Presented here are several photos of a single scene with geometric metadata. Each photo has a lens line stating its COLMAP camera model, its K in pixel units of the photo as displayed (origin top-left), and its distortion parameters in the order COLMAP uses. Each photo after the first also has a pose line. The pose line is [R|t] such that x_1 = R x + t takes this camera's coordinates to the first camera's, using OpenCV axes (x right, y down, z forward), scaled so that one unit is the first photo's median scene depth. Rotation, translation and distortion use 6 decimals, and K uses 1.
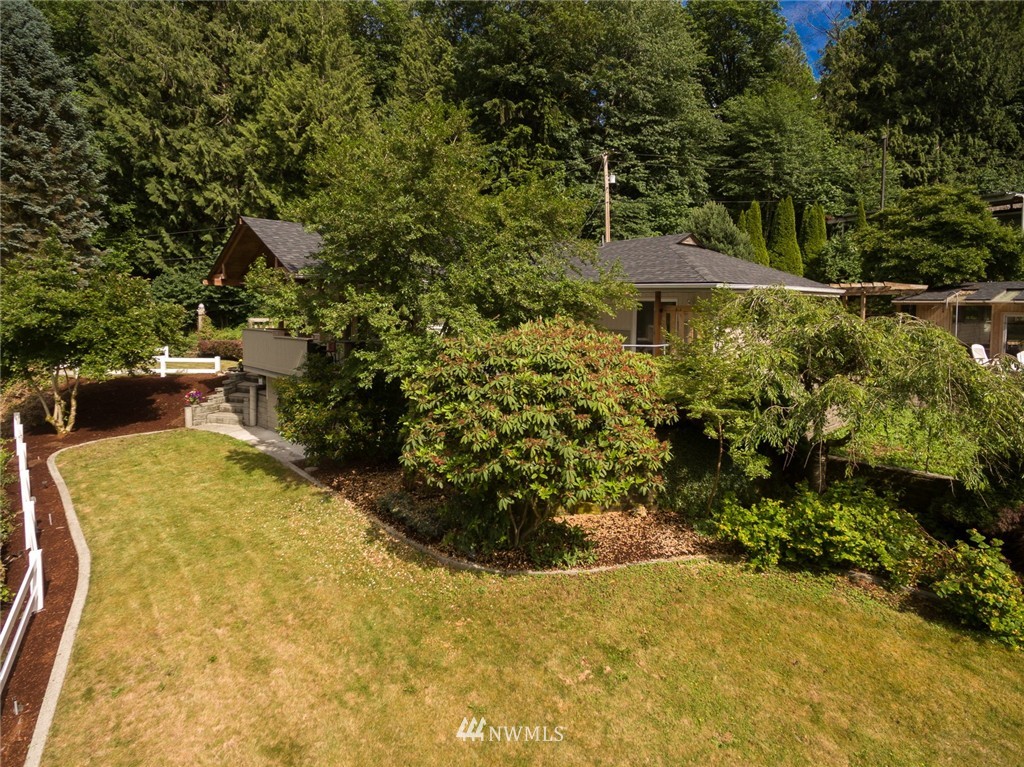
lens RADIAL K [[593.0, 0, 509.4], [0, 593.0, 344.0], [0, 0, 1]] dist [0.007483, 0.002854]
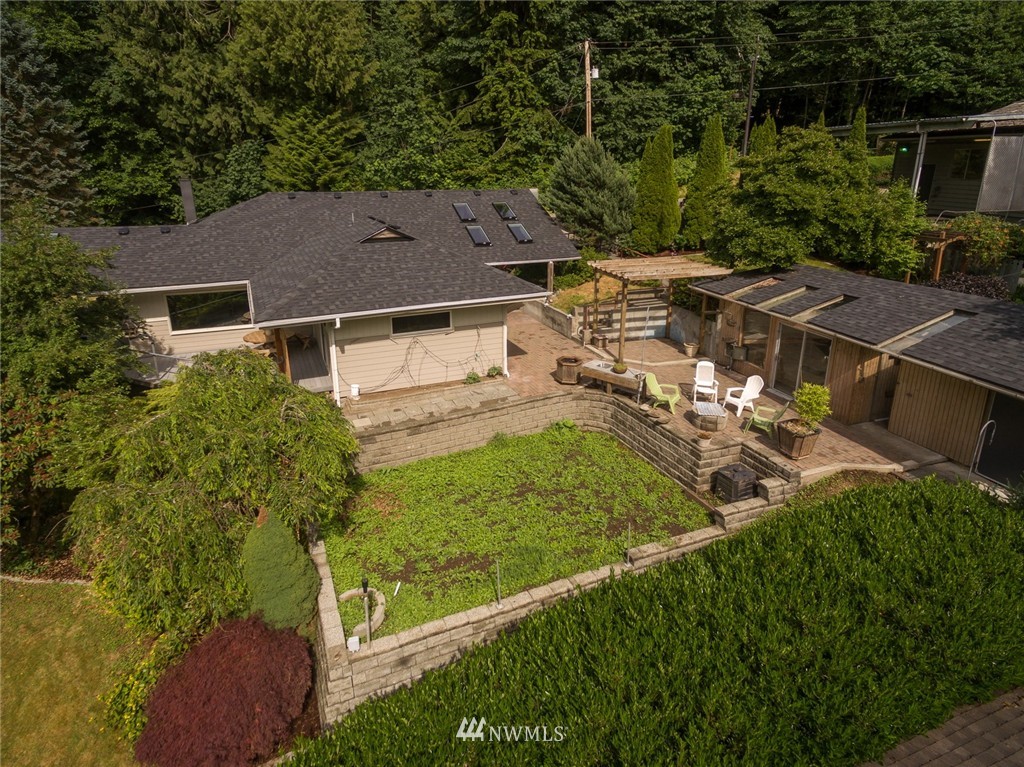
lens RADIAL K [[593.0, 0, 509.4], [0, 593.0, 344.0], [0, 0, 1]] dist [0.007483, 0.002854]
pose [[0.948384, 0.079778, -0.306925, 0.354230], [-0.002227, 0.969491, 0.245116, -0.105404], [0.317116, -0.231780, 0.919628, 0.062756]]
